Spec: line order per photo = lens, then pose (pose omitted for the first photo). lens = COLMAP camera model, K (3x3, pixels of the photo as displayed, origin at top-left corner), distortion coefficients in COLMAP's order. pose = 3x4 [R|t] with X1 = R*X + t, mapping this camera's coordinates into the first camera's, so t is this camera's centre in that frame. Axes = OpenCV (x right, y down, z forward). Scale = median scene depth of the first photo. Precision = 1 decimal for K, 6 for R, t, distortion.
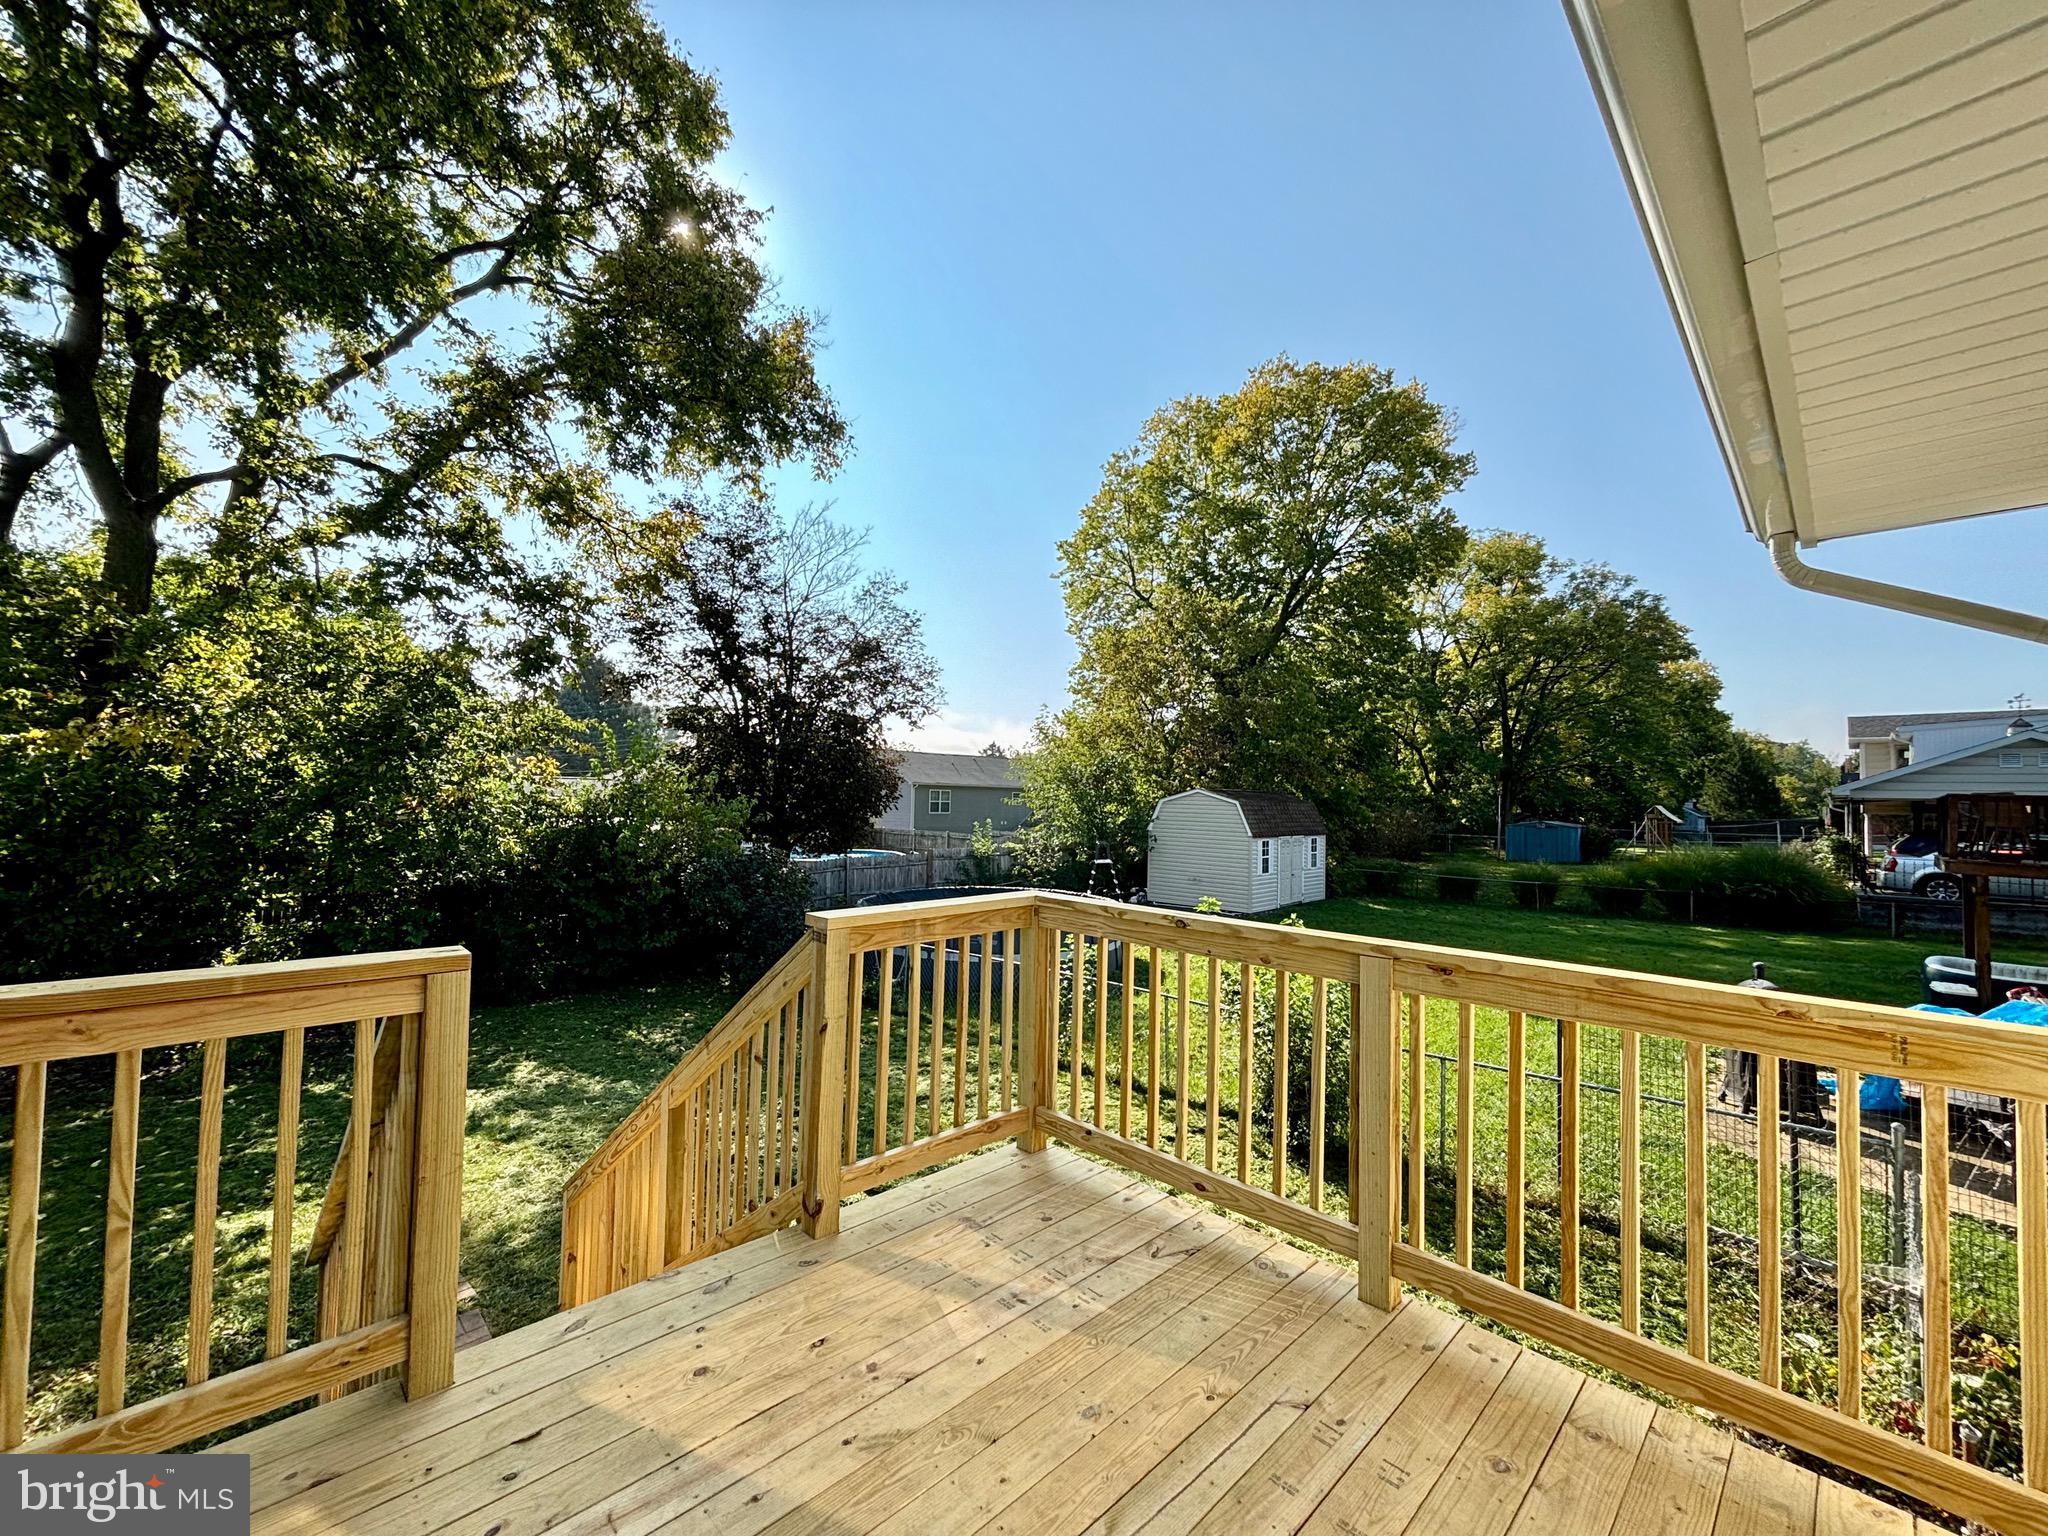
lens RADIAL K [[827.1, 0, 1024.2], [0, 827.1, 768.6], [0, 0, 1]] dist [-0.005873, 0.003540]
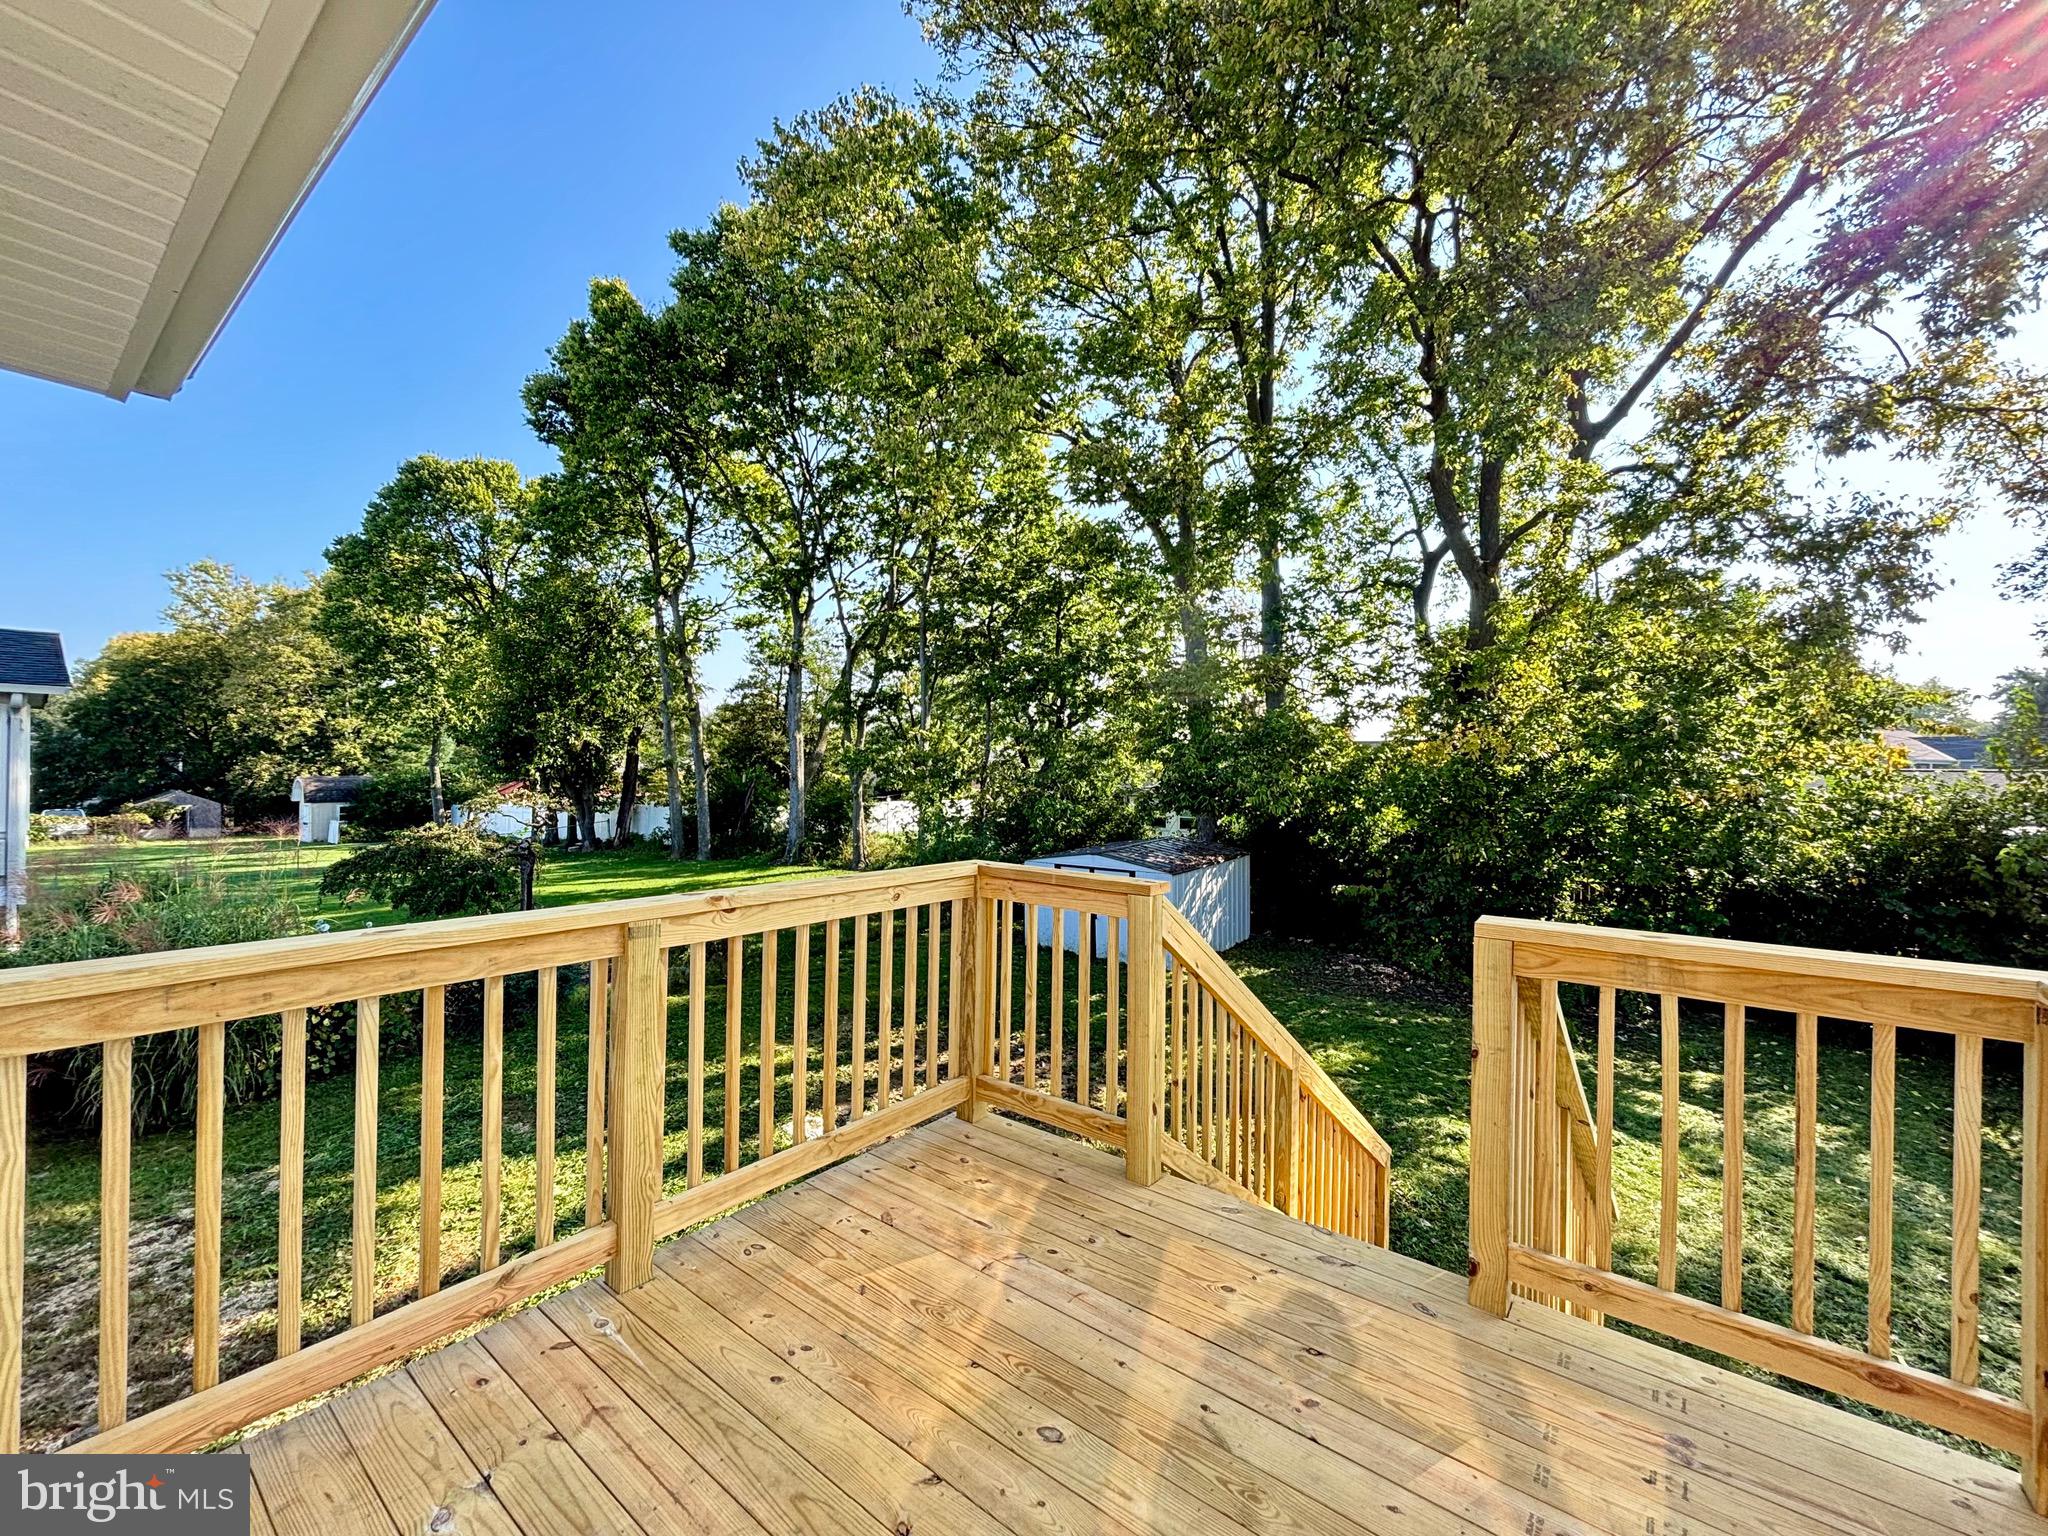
lens RADIAL K [[827.1, 0, 1017.3], [0, 827.1, 765.6], [0, 0, 1]] dist [-0.005873, 0.003540]
pose [[0.127093, -0.025007, -0.991576, 0.104261], [0.022302, 0.999501, -0.022349, 0.006789], [0.991640, -0.019273, 0.127587, 0.088721]]
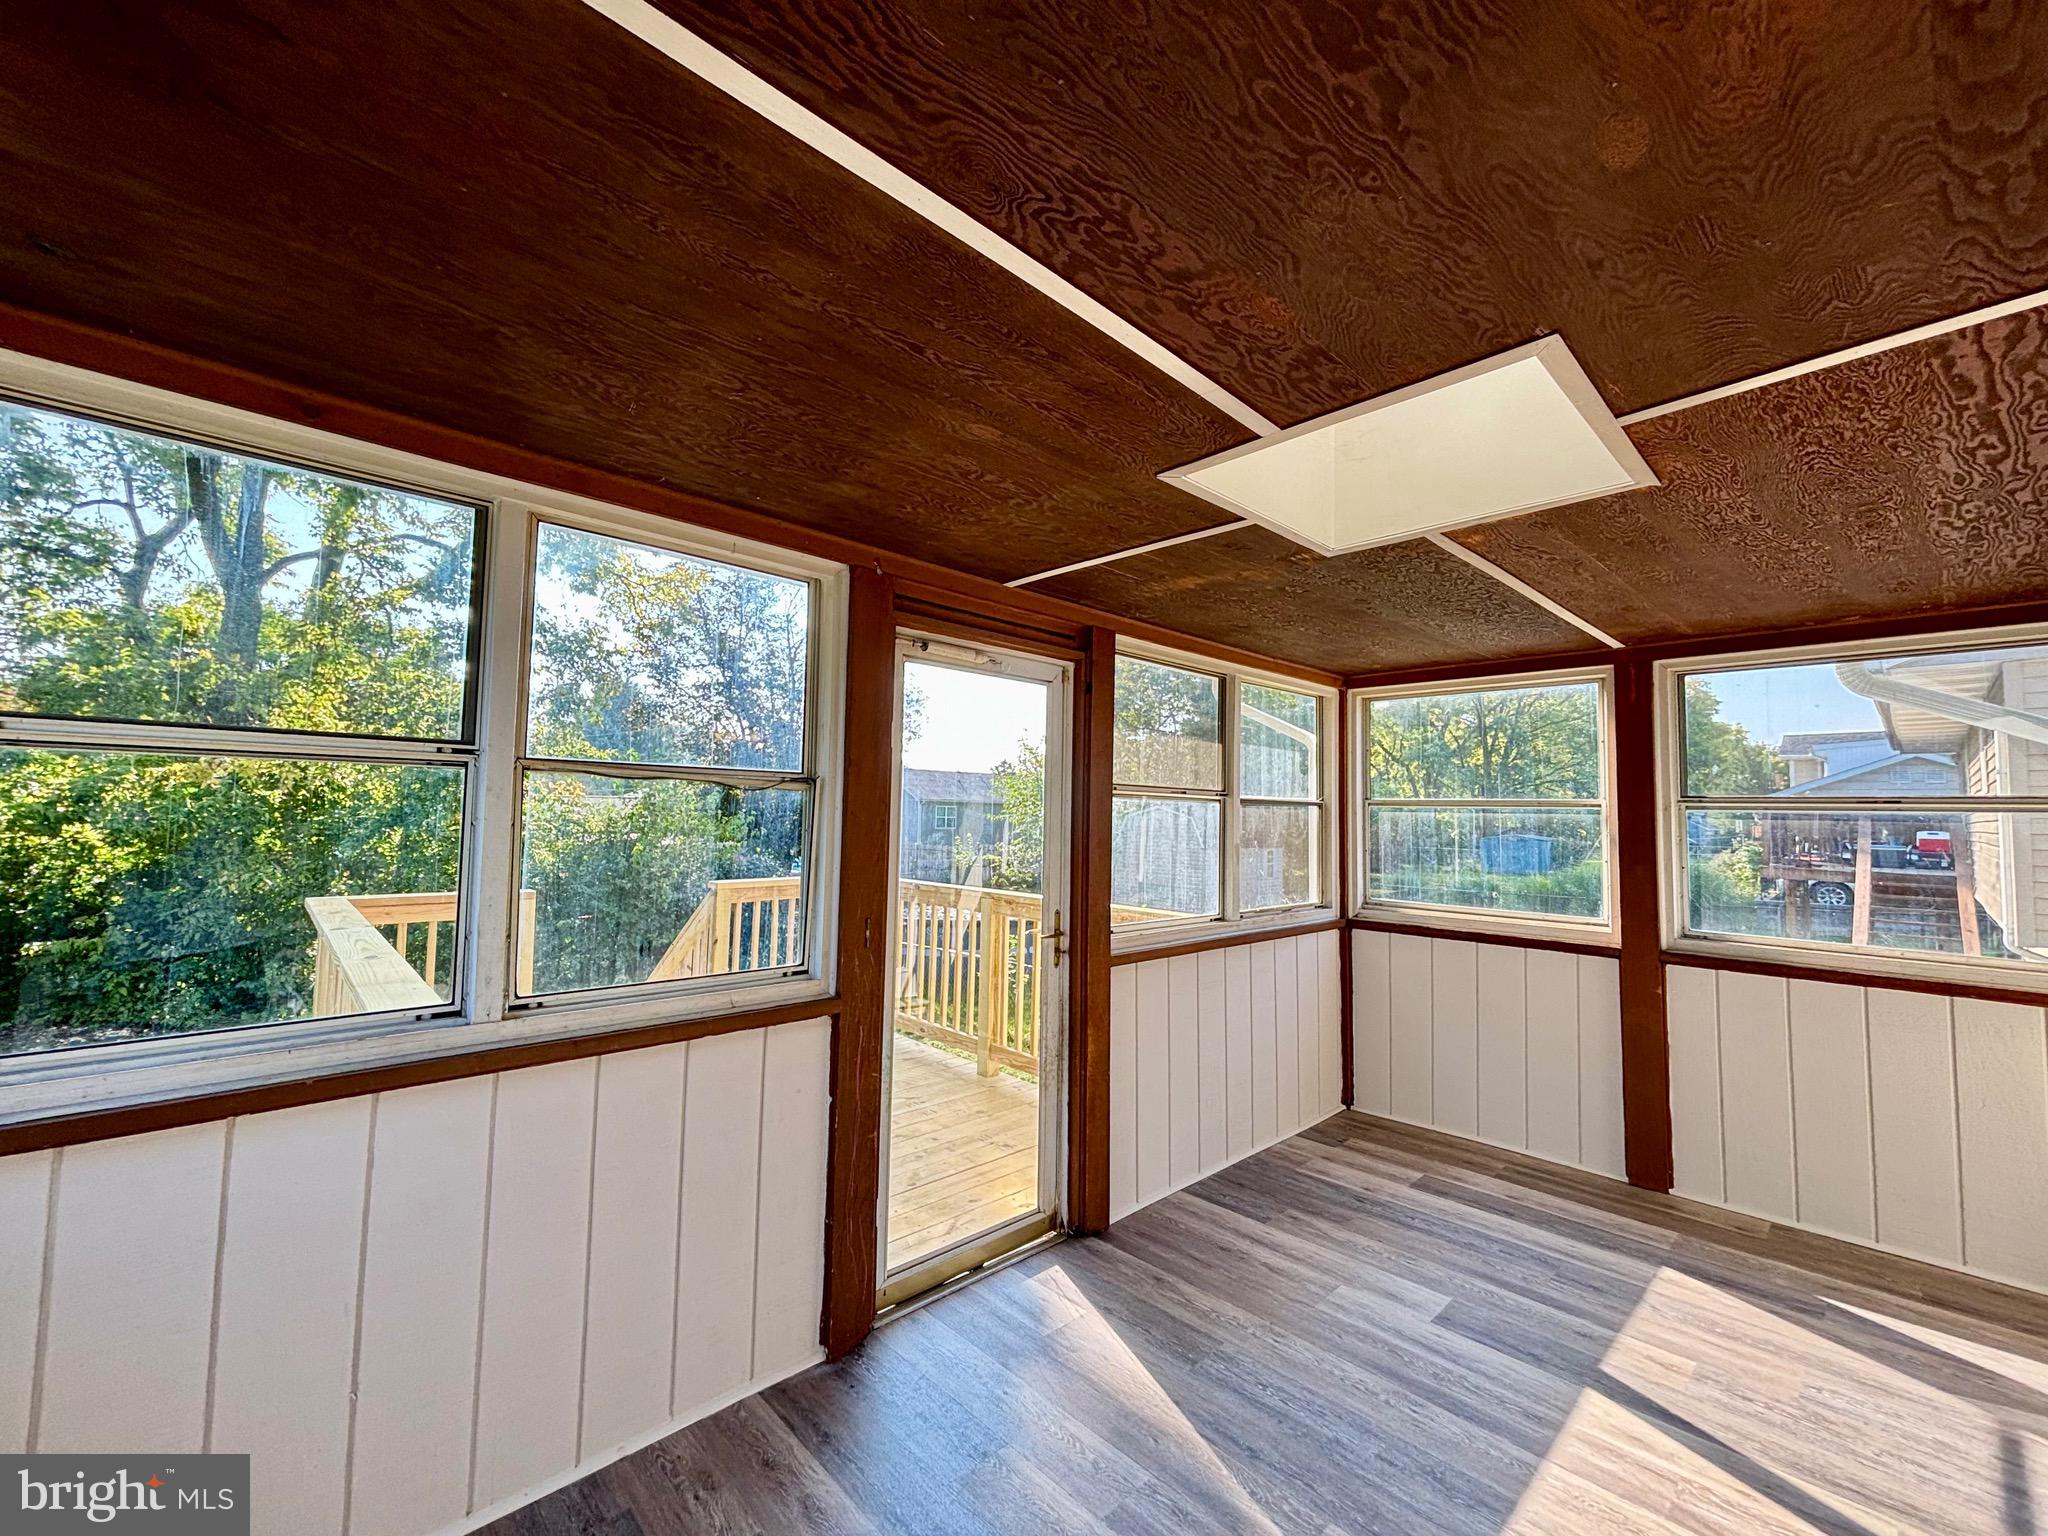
lens RADIAL K [[827.1, 0, 1023.6], [0, 827.1, 768.5], [0, 0, 1]] dist [-0.005873, 0.003540]
pose [[0.999575, -0.005276, -0.028674, 0.105507], [0.004708, 0.999792, -0.019849, -0.006676], [0.028773, 0.019706, 0.999392, -0.174761]]
